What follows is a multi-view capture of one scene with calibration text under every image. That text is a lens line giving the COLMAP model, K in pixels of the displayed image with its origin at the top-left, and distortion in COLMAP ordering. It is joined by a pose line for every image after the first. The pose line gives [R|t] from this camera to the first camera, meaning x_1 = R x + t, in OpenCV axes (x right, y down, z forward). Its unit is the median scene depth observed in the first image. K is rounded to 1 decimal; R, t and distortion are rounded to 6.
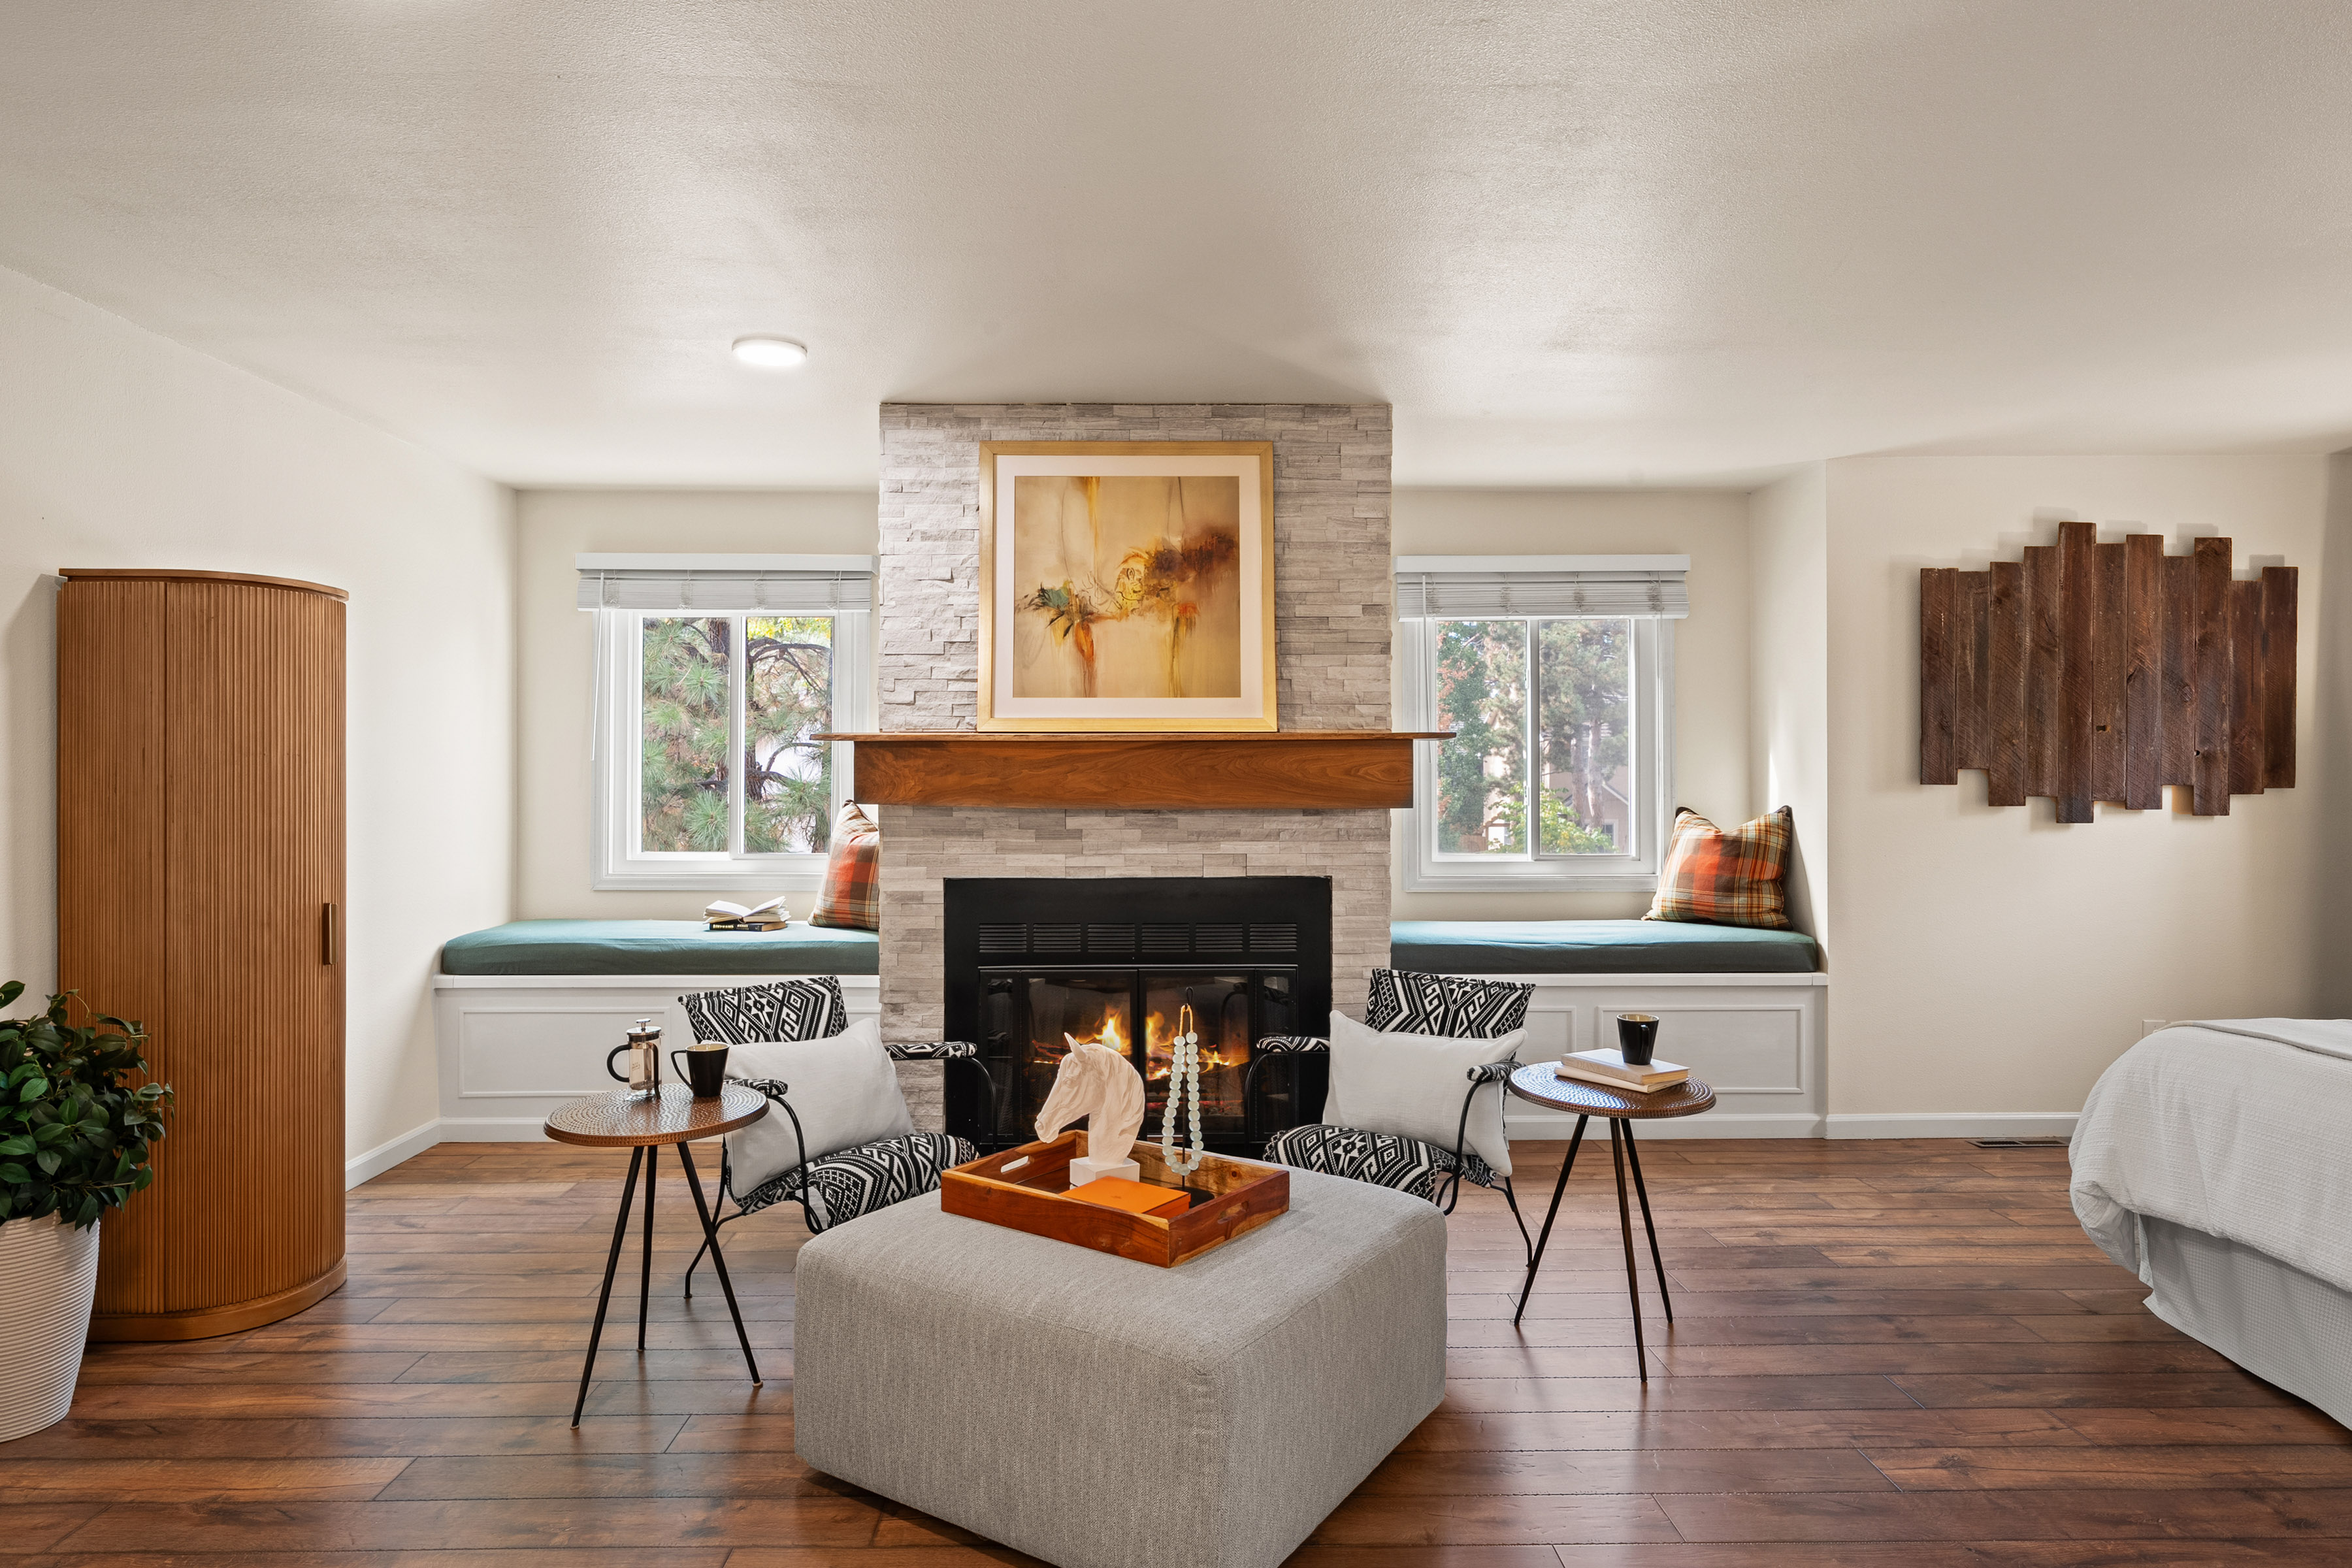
lens RADIAL K [[1385.9, 0, 1176.5], [0, 1385.9, 773.0], [0, 0, 1]] dist [0.000166, 0.000900]
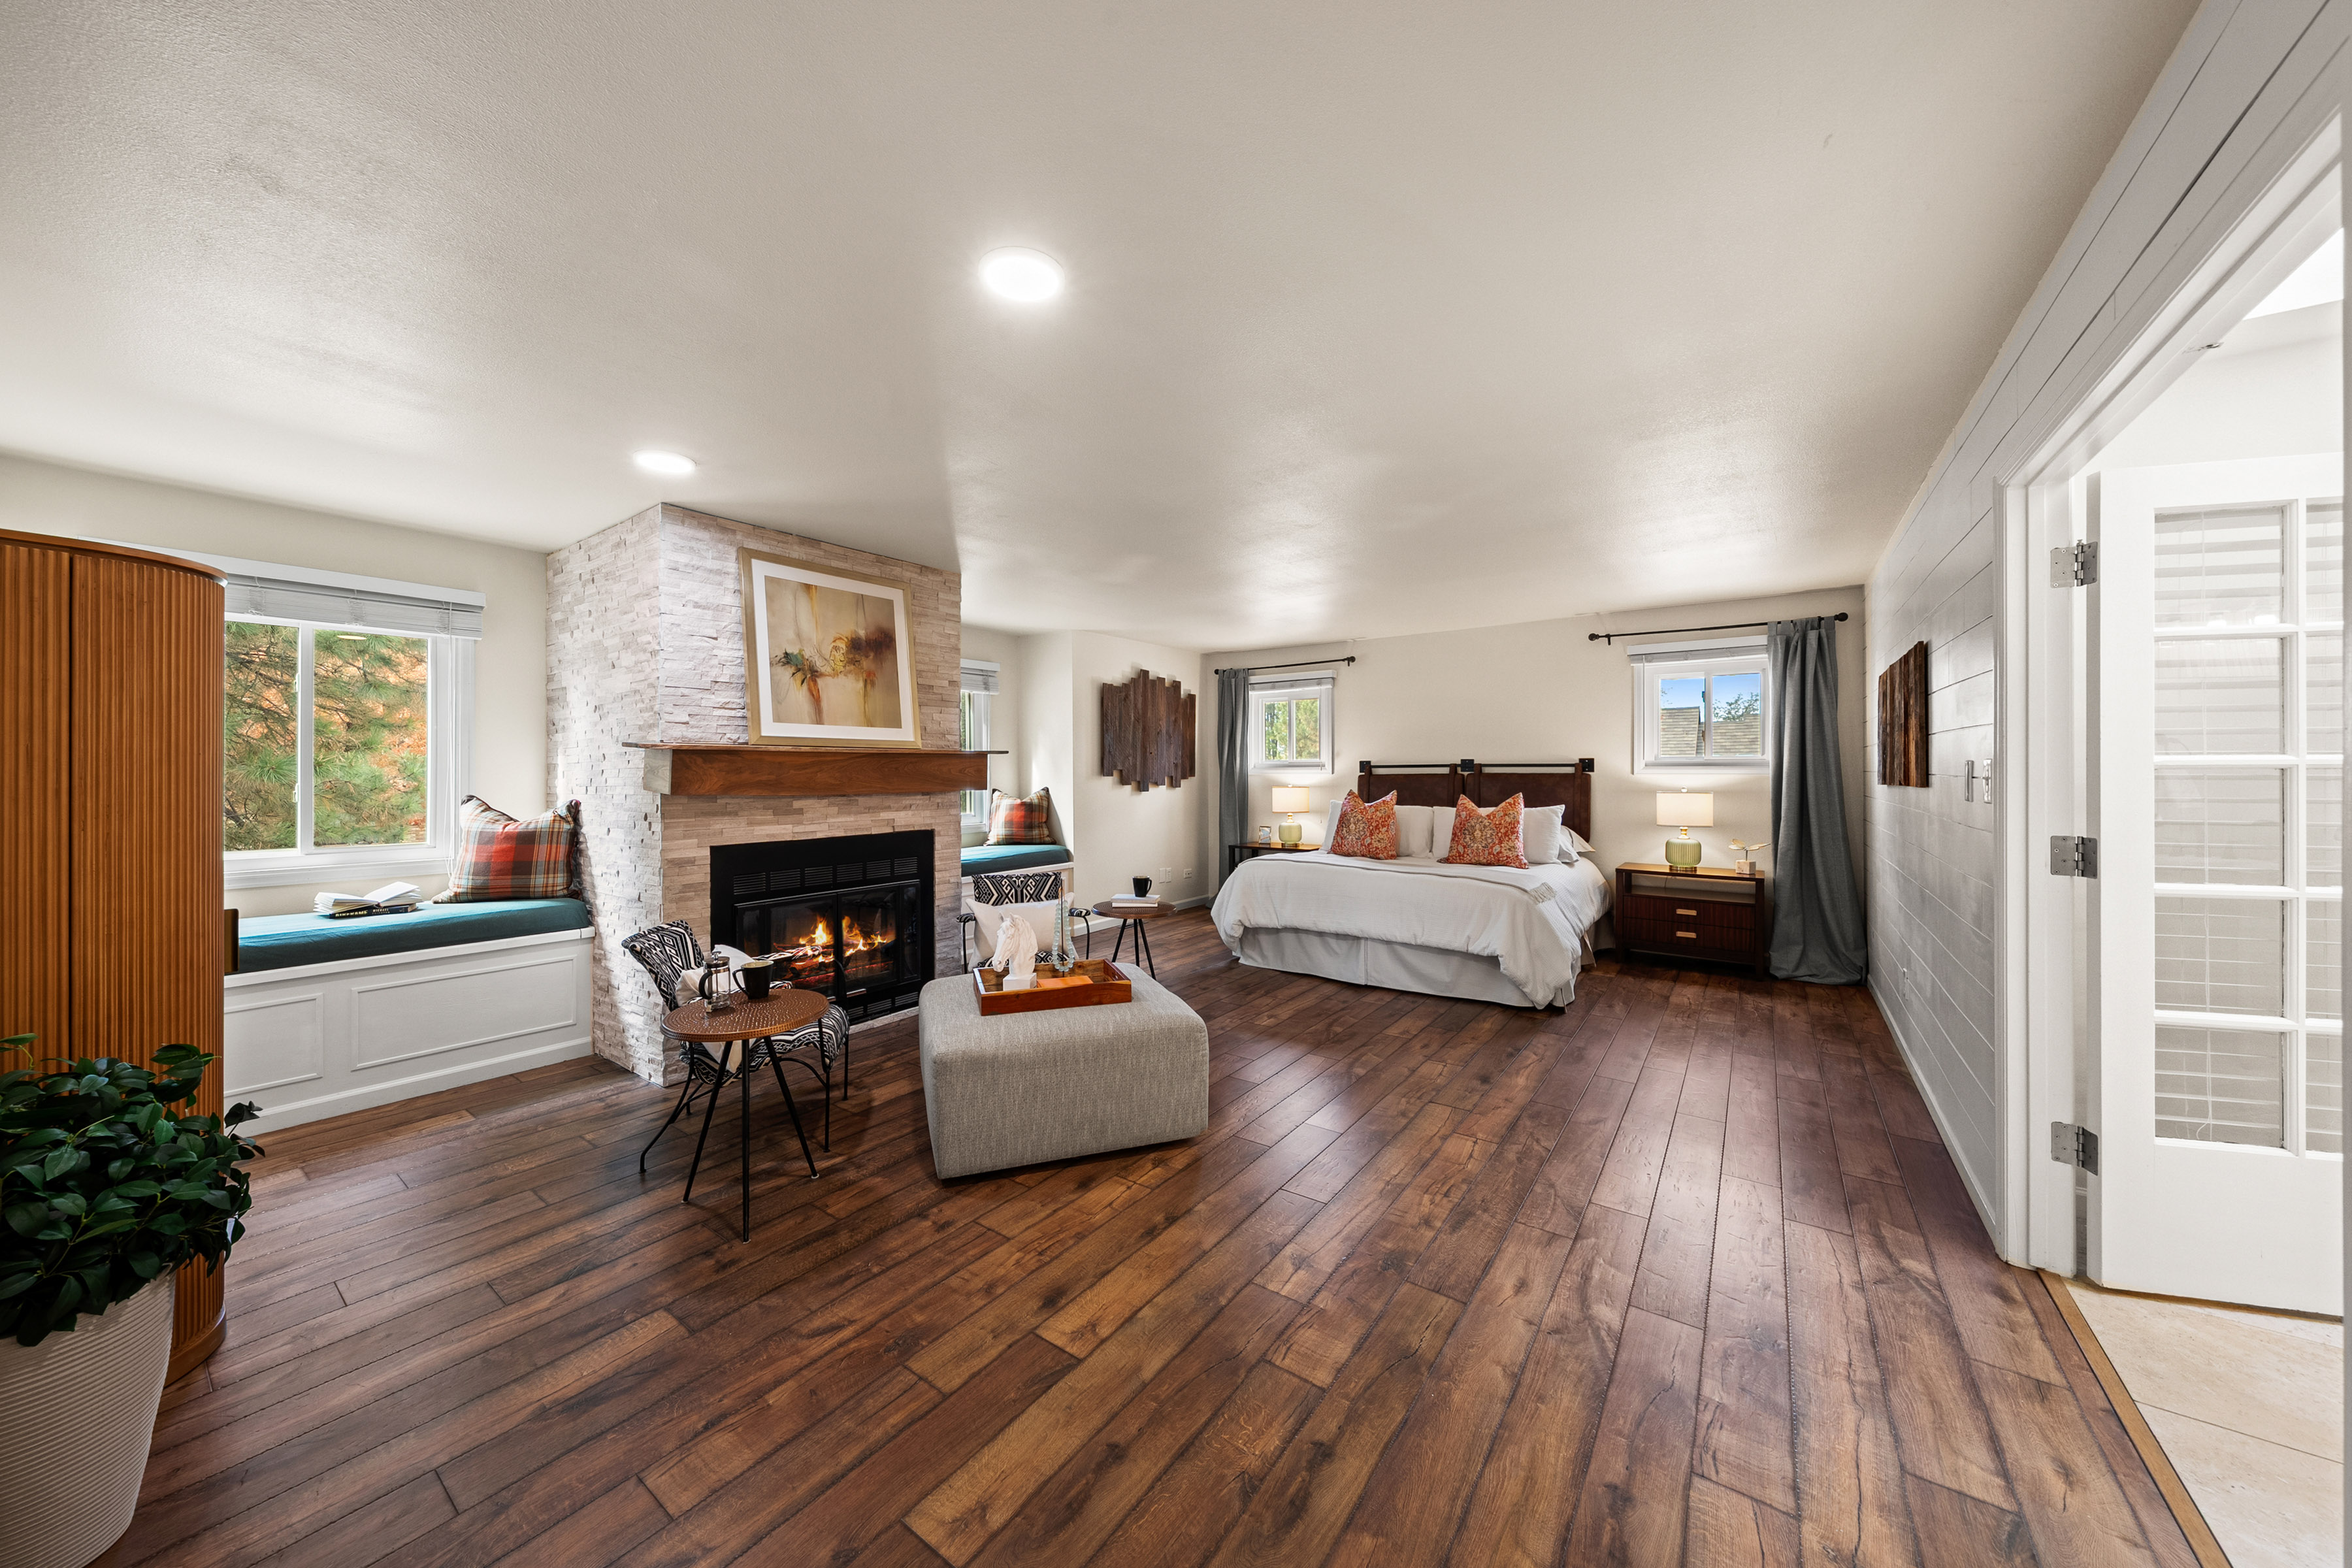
lens RADIAL K [[816.1, 0, 1176.8], [0, 816.1, 775.1], [0, 0, 1]] dist [-0.000292, 0.000040]
pose [[0.589045, -0.005406, 0.808082, -0.566126], [0.003823, 0.999985, 0.003903, 0.001324], [-0.808091, 0.000790, 0.589057, 0.114130]]
